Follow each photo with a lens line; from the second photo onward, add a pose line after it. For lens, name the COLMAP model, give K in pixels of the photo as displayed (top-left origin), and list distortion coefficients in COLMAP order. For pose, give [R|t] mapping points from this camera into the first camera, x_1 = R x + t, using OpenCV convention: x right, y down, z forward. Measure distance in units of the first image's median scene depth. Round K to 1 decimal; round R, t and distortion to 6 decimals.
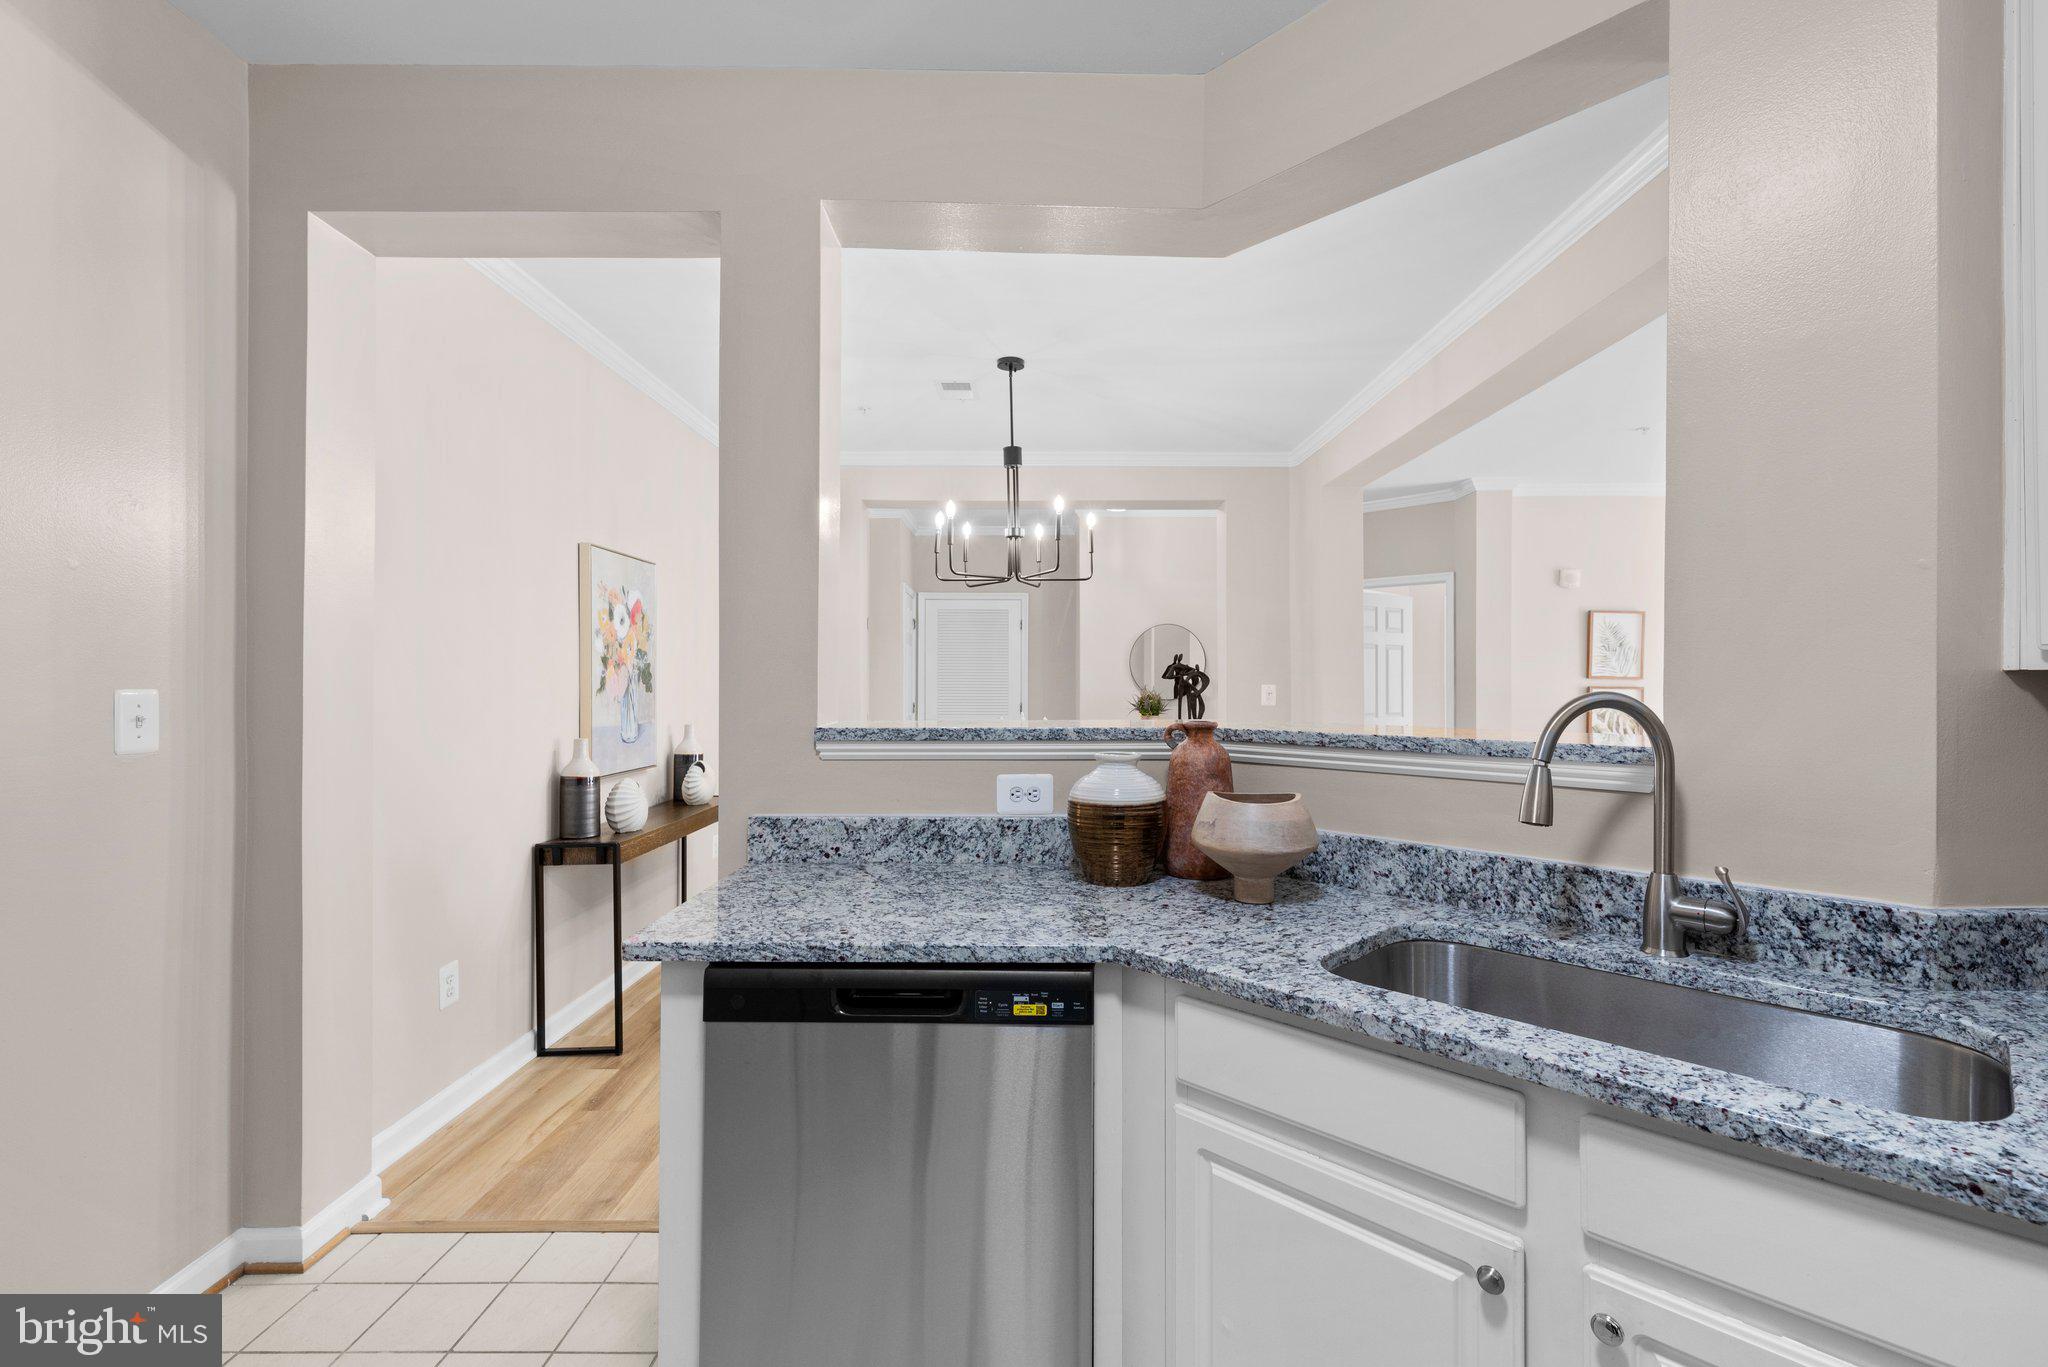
lens RADIAL K [[916.6, 0, 1031.1], [0, 916.6, 671.2], [0, 0, 1]] dist [0.002060, -0.000554]
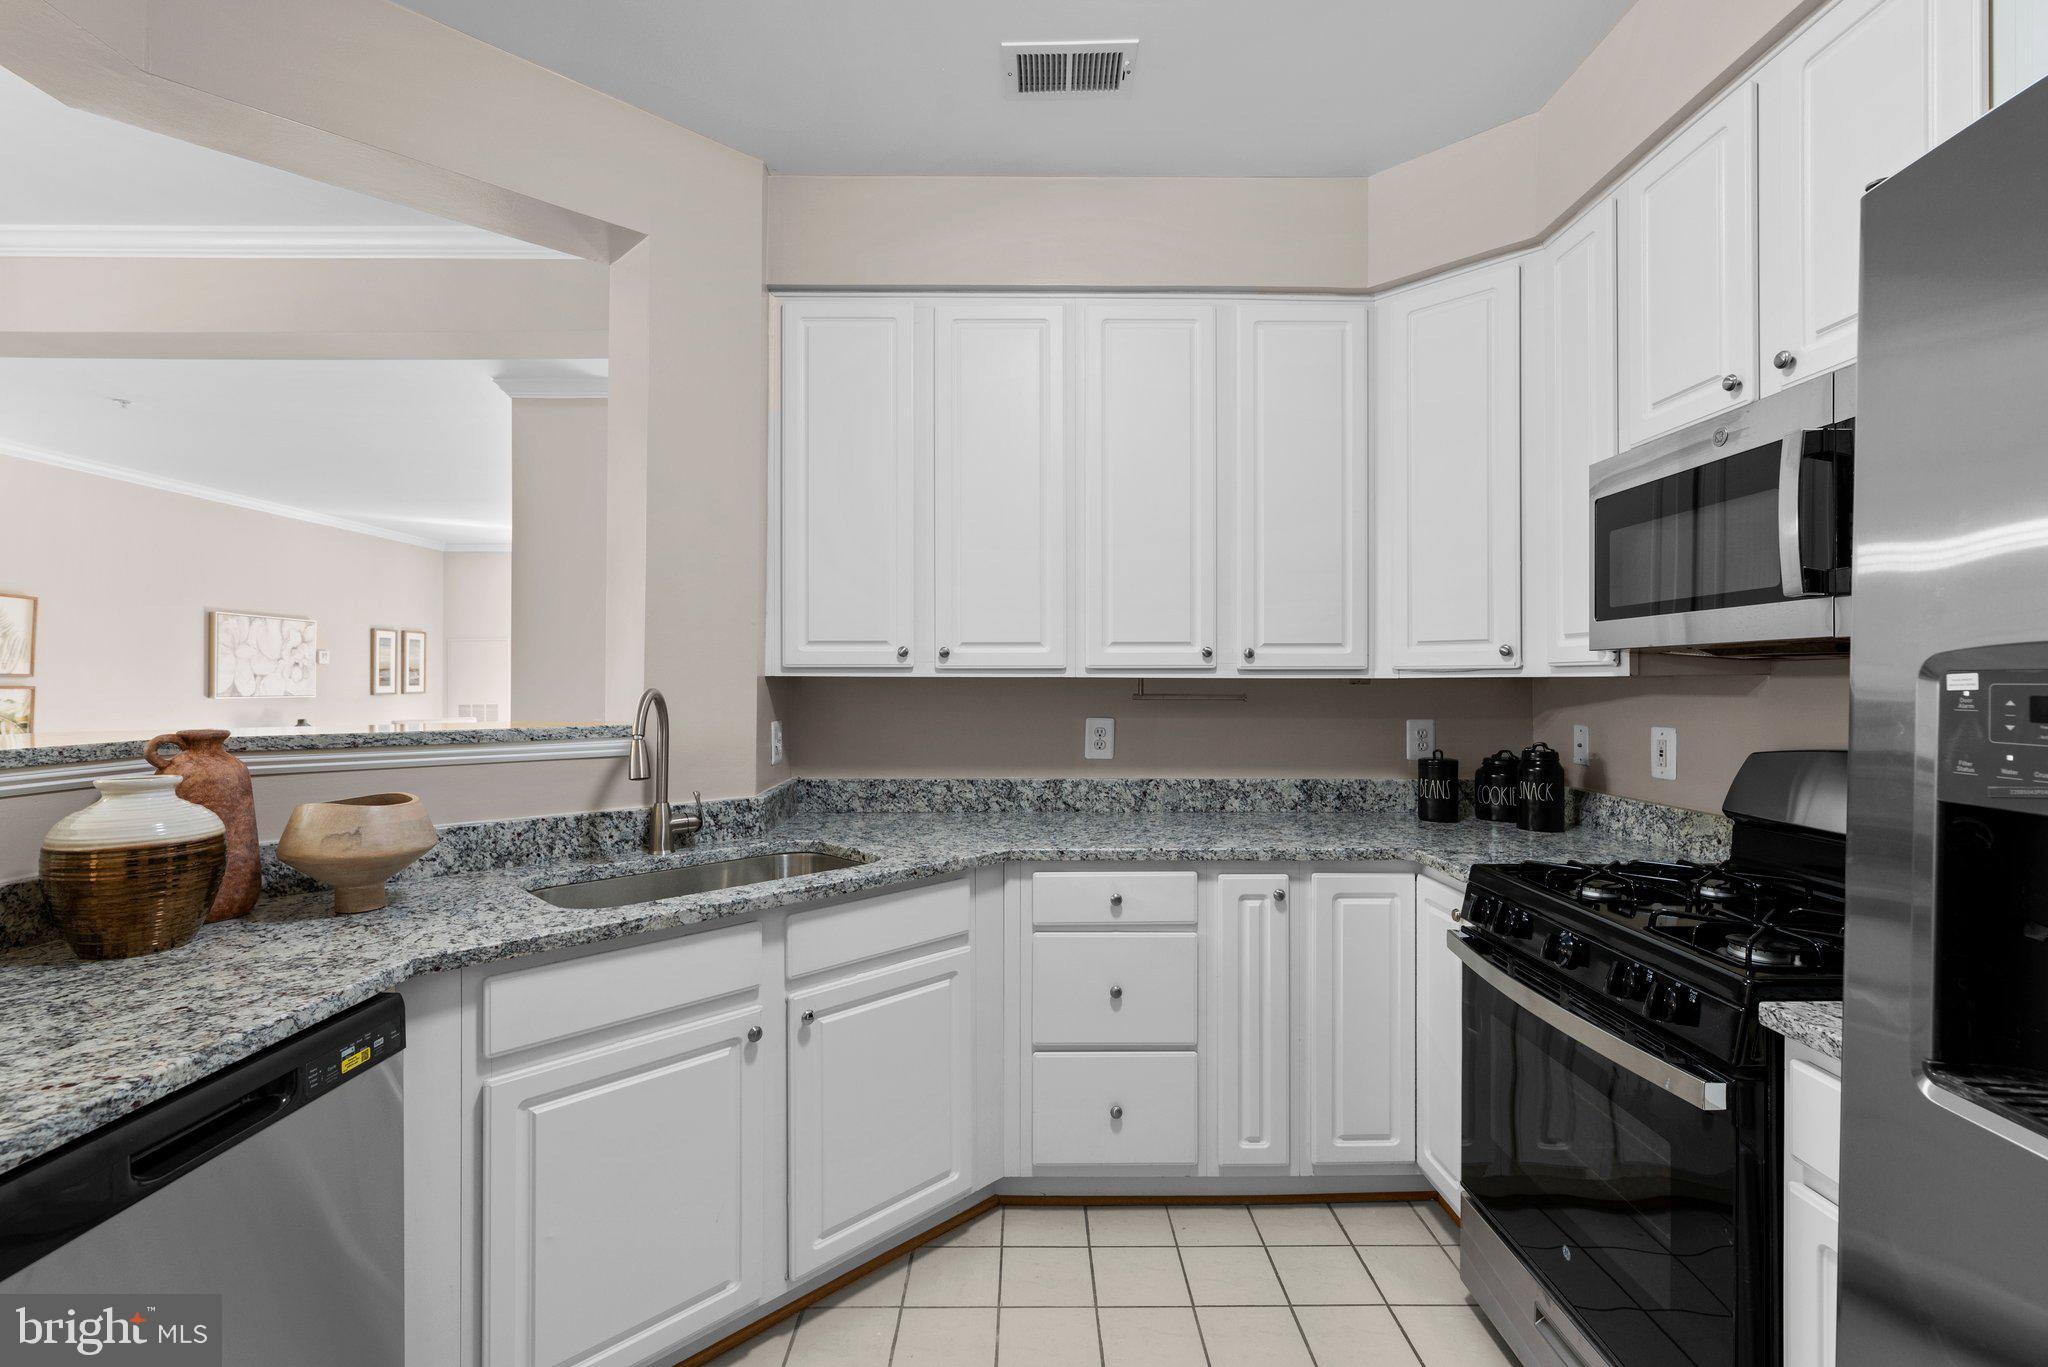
lens RADIAL K [[916.6, 0, 1031.1], [0, 916.6, 675.1], [0, 0, 1]] dist [0.002060, -0.000554]
pose [[-0.005314, 0.005671, 0.999970, -0.801641], [-0.013115, 0.999898, -0.005741, 0.000478], [-0.999900, -0.013145, -0.005239, 0.335901]]
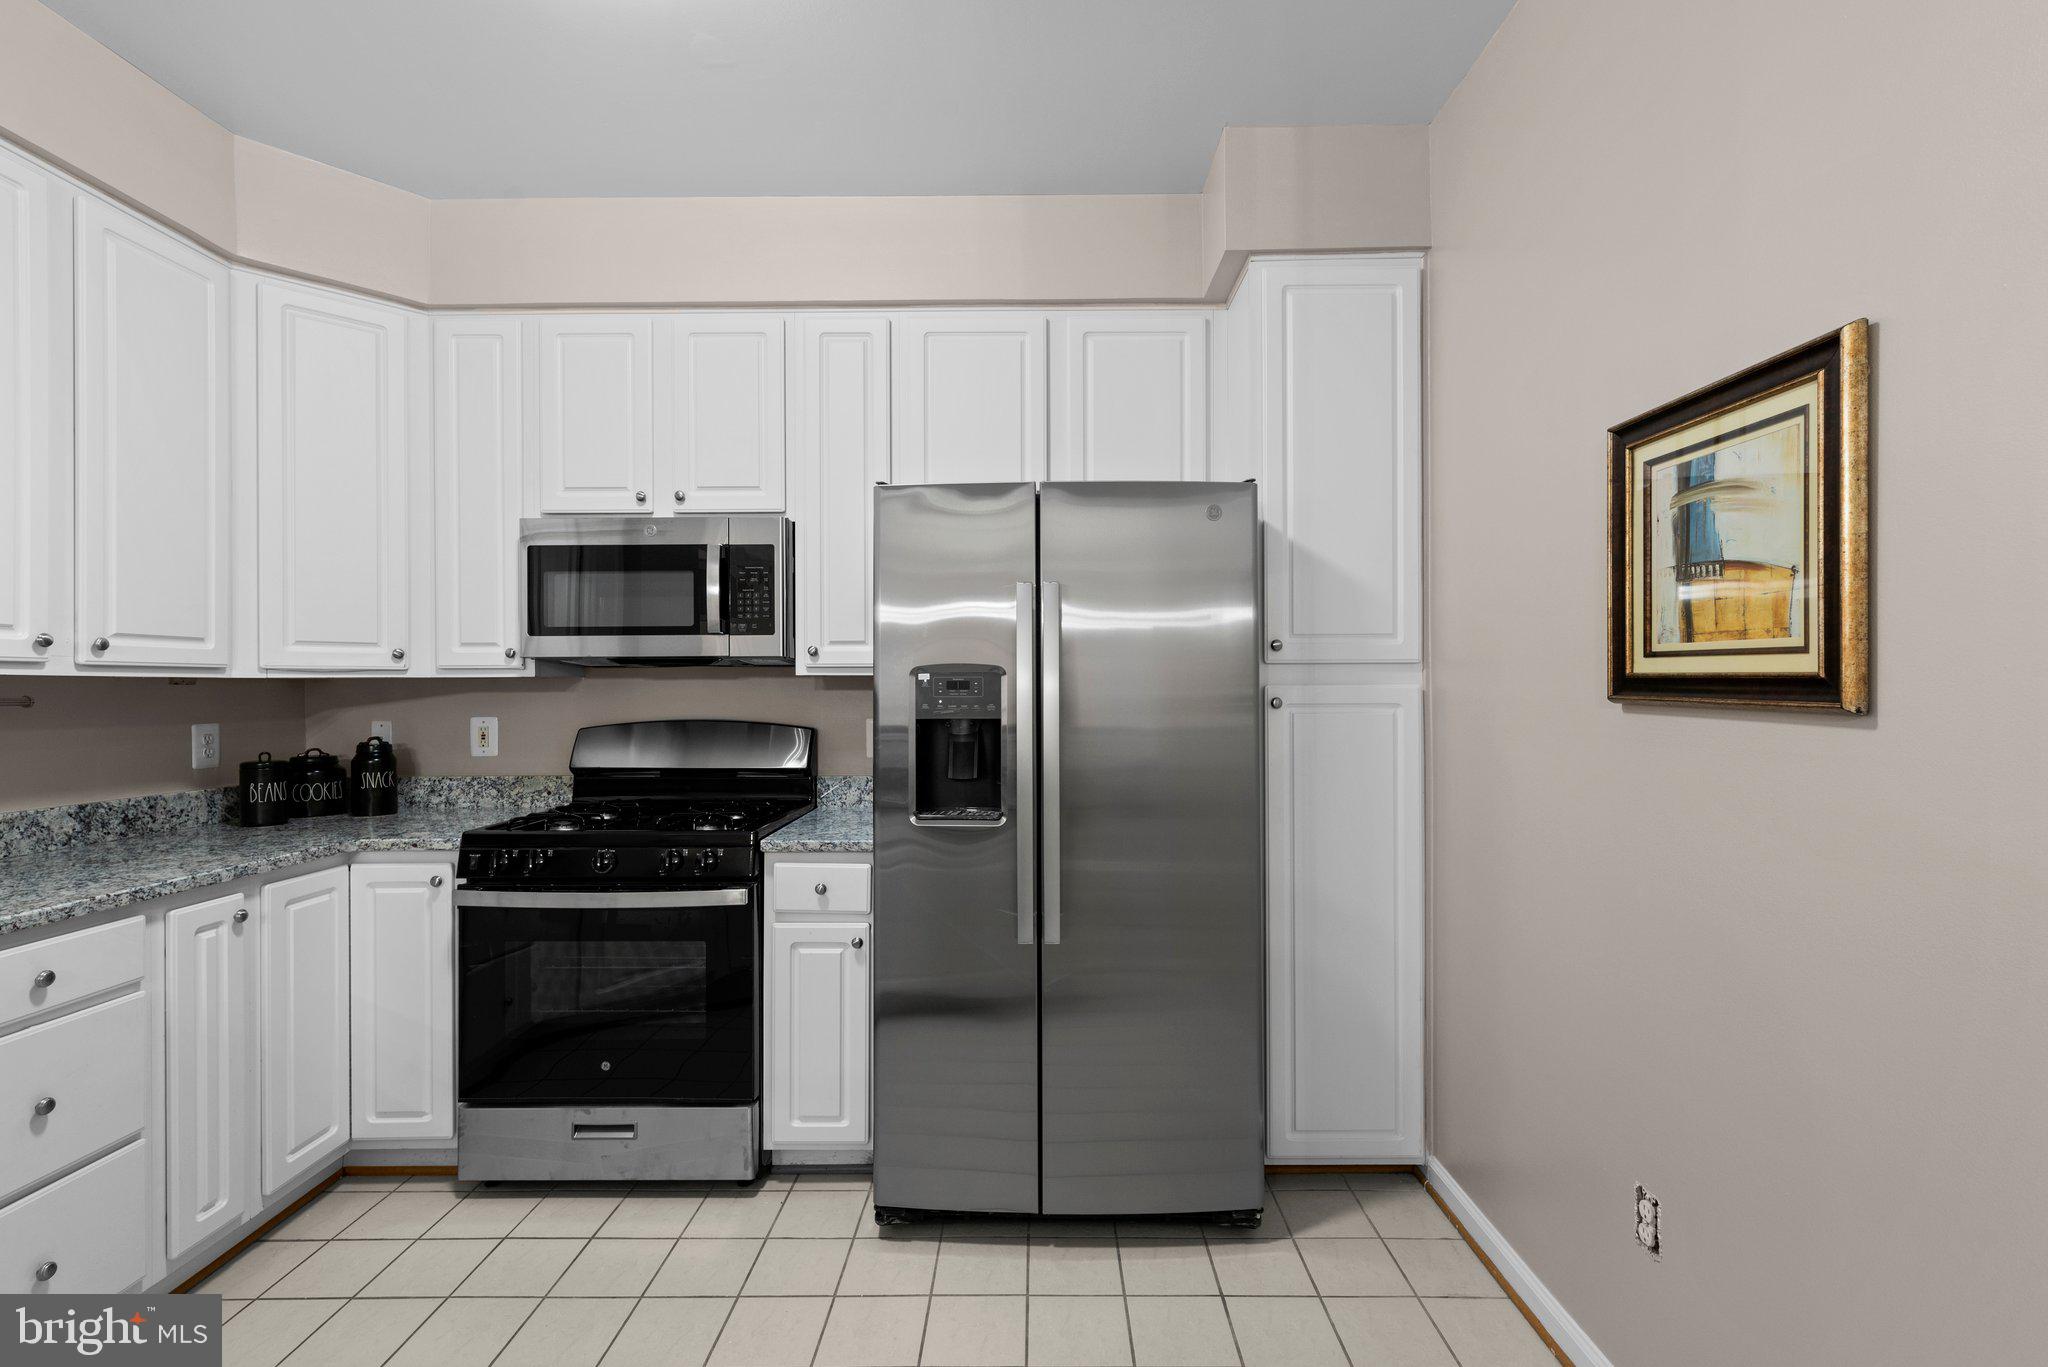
lens RADIAL K [[916.6, 0, 1040.2], [0, 916.6, 685.4], [0, 0, 1]] dist [0.002060, -0.000554]
pose [[-0.999990, 0.004153, -0.001484, -0.494351], [0.004174, 0.999885, -0.014570, 0.029312], [0.001423, -0.014576, -0.999893, 1.239998]]
